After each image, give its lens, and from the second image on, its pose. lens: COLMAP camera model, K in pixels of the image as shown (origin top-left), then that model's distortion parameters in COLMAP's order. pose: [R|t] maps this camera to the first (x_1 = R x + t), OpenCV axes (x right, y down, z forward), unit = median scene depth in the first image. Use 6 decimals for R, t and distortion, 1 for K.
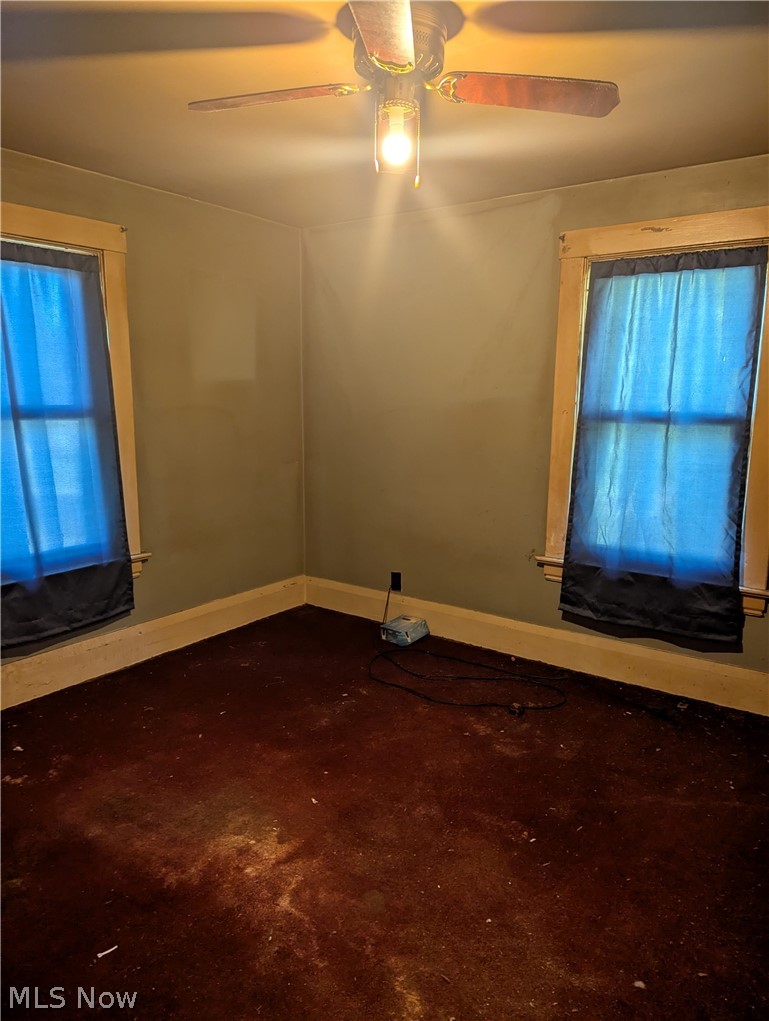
lens RADIAL K [[720.3, 0, 384.3], [0, 720.3, 510.5], [0, 0, 1]] dist [0.042958, -0.006441]
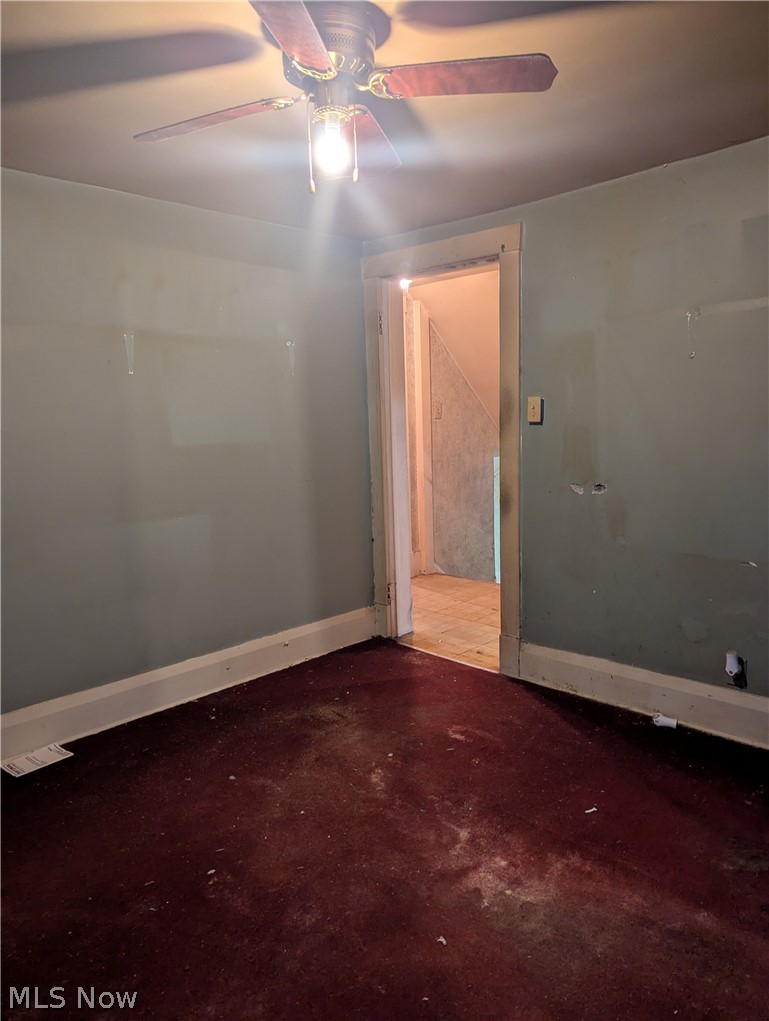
lens RADIAL K [[720.3, 0, 384.8], [0, 720.3, 510.5], [0, 0, 1]] dist [0.042958, -0.006441]
pose [[-0.988377, 0.001170, 0.152015, -0.177556], [0.047203, 0.952905, 0.299572, -0.293587], [-0.144506, 0.303266, -0.941885, 1.836576]]
